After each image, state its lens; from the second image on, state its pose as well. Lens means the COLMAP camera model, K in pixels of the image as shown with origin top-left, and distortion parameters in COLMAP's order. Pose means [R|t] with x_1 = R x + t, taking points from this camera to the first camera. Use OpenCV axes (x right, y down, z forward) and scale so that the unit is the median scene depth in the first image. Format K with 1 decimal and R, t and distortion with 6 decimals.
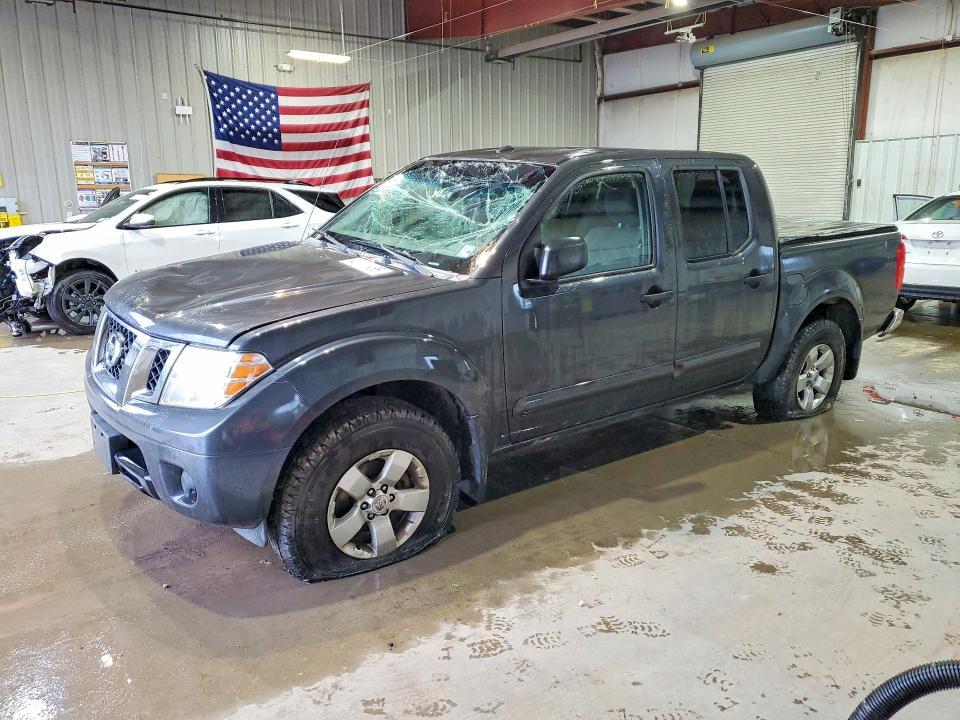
lens RADIAL K [[744.3, 0, 480.0], [0, 744.3, 360.2], [0, 0, 1]] dist [0.003909, 0.005453]
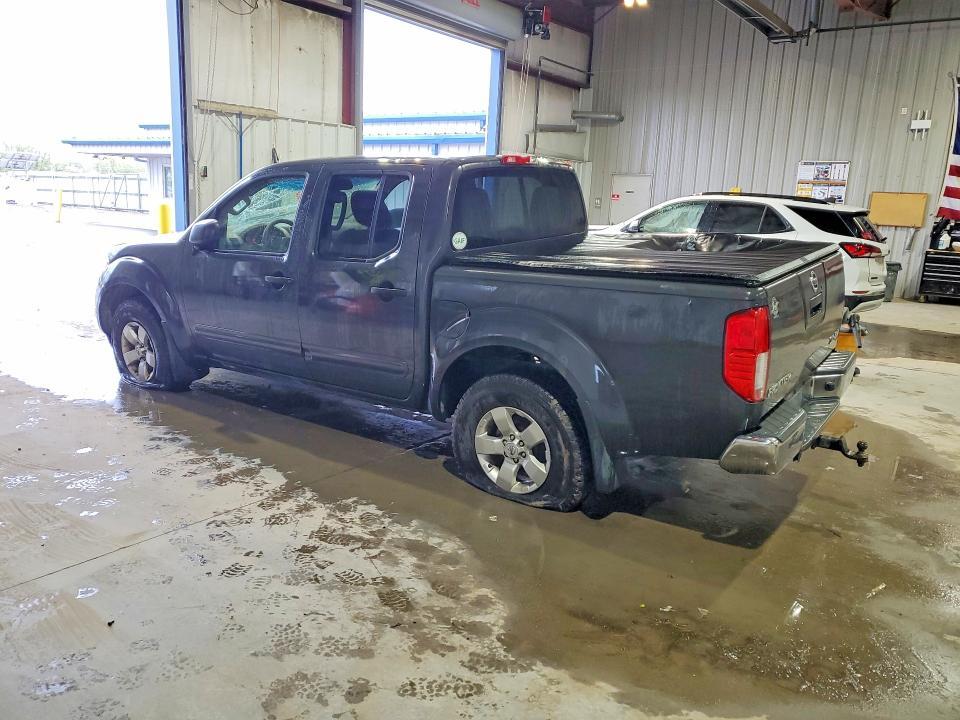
lens RADIAL K [[744.3, 0, 480.0], [0, 744.3, 360.2], [0, 0, 1]] dist [0.003909, 0.005453]
pose [[0.293383, 0.219205, -0.930524, 1.354985], [-0.247960, 0.957494, 0.147380, -0.199507], [0.923278, 0.187494, 0.335267, 0.857740]]
